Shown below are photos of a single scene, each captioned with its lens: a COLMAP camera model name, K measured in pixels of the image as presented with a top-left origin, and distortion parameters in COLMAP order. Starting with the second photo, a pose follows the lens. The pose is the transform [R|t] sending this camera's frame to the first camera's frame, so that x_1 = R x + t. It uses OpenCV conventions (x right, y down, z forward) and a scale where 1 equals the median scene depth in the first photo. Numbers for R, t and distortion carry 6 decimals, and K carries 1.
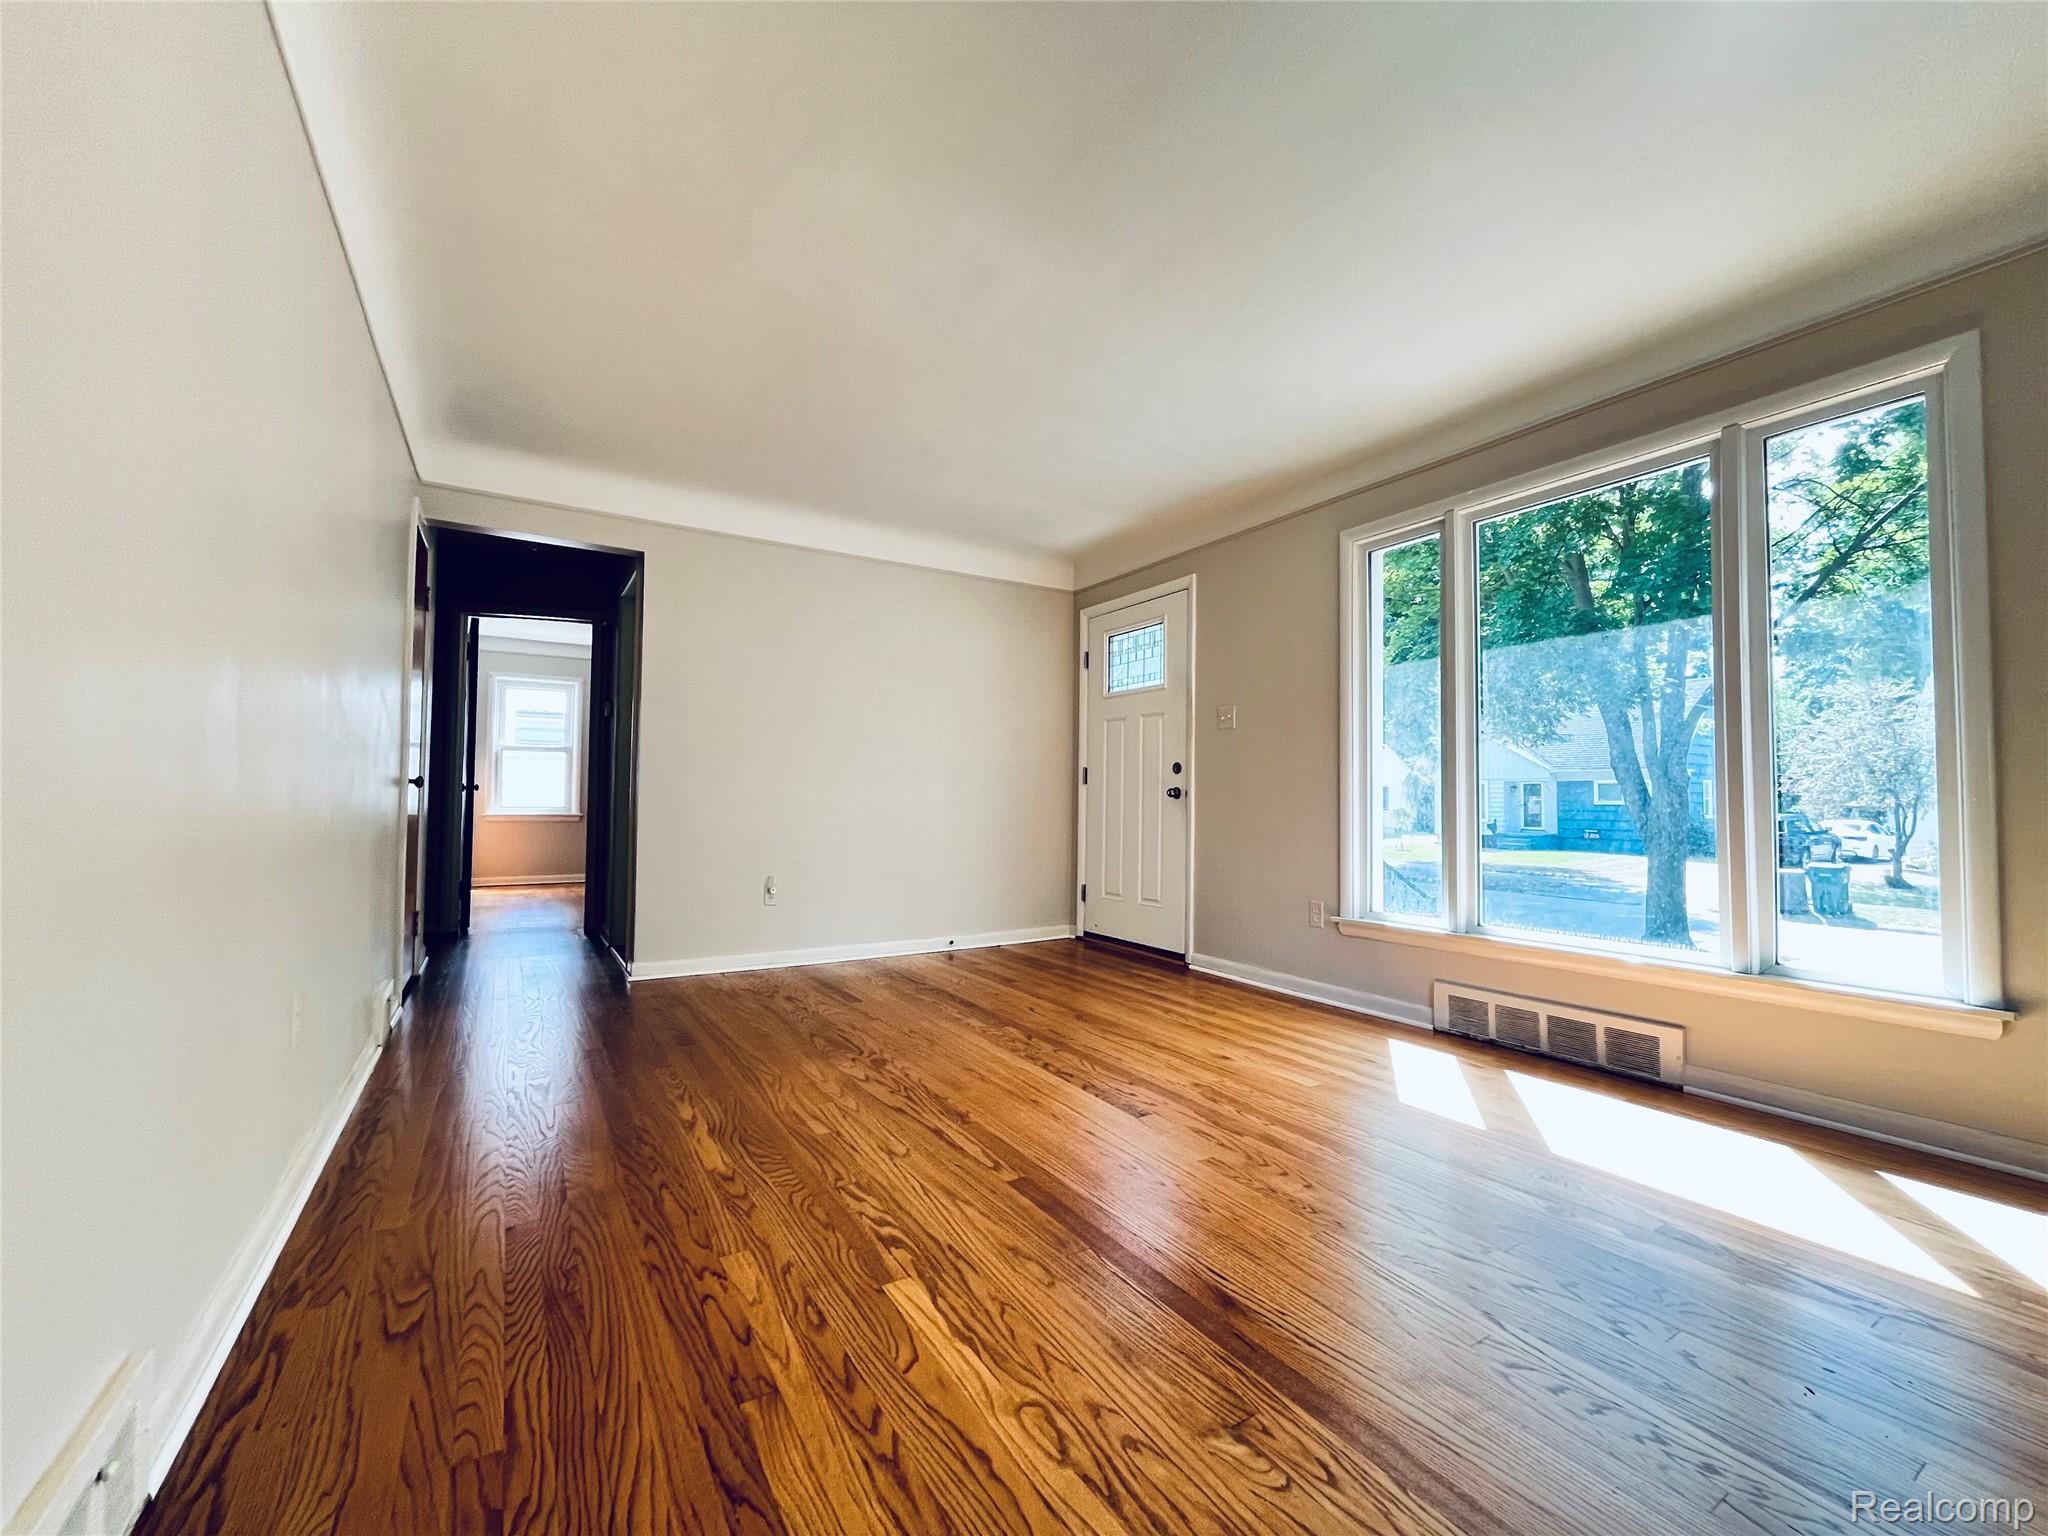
lens RADIAL K [[832.1, 0, 1018.4], [0, 832.1, 775.6], [0, 0, 1]] dist [-0.002725, 0.000085]
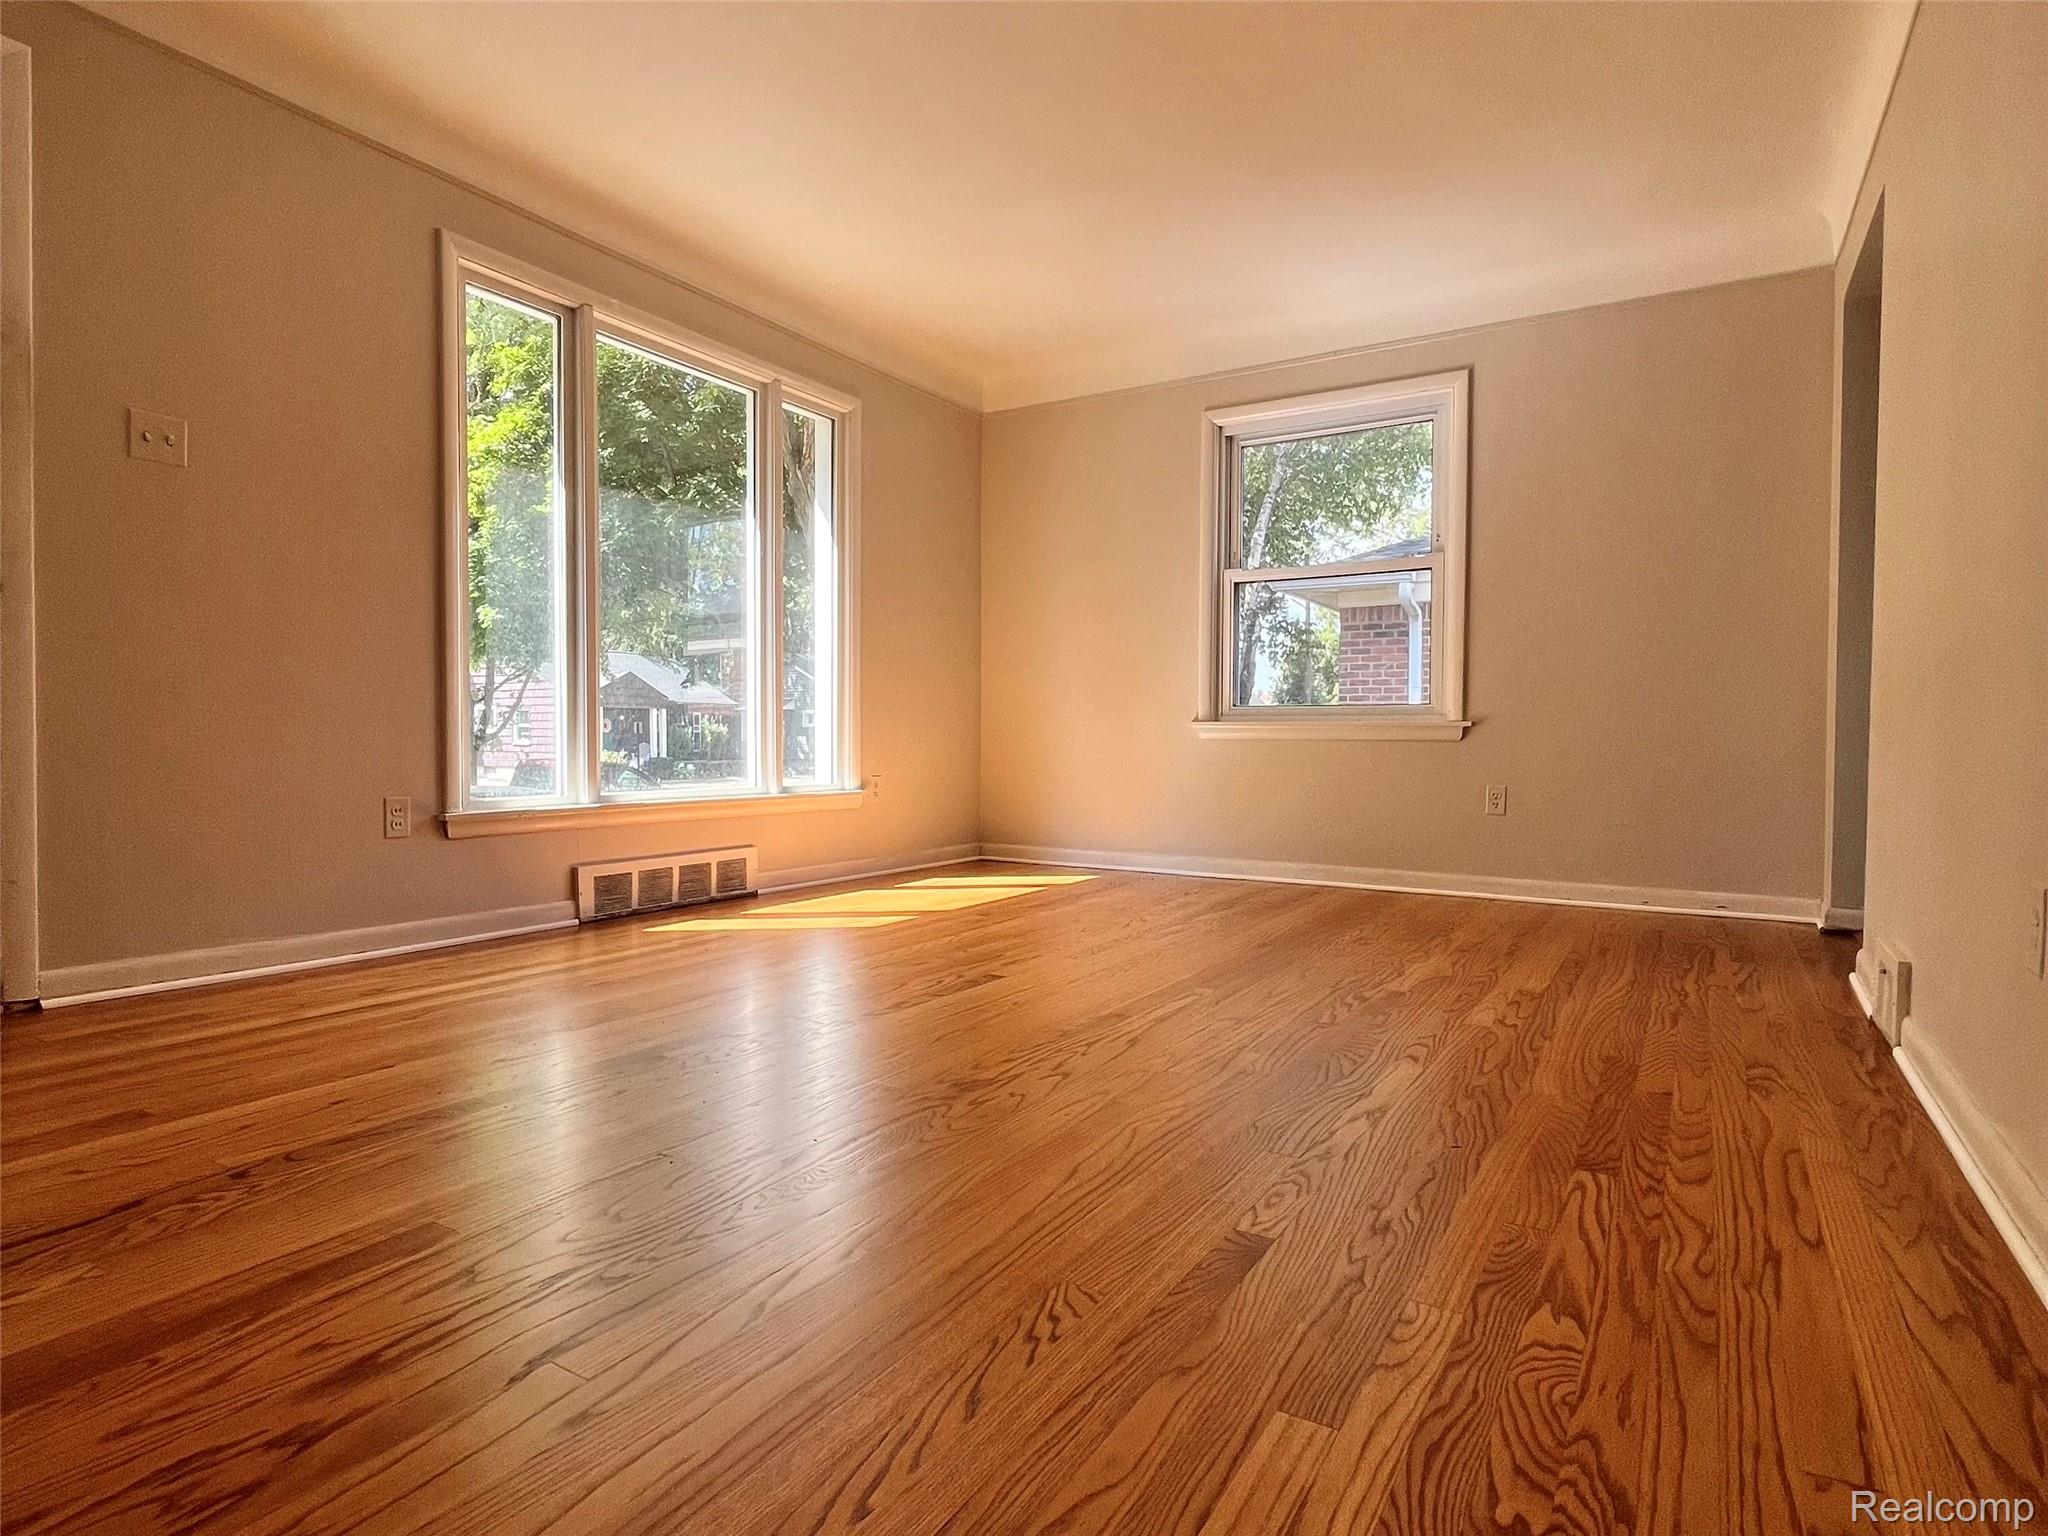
lens RADIAL K [[1109.2, 0, 1025.2], [0, 1109.2, 751.2], [0, 0, 1]] dist [-0.000870, -0.000374]
pose [[-0.456550, -0.022416, 0.889415, -0.870371], [-0.040365, 0.999175, 0.004462, 0.137264], [-0.888782, -0.033864, -0.457078, 1.401598]]
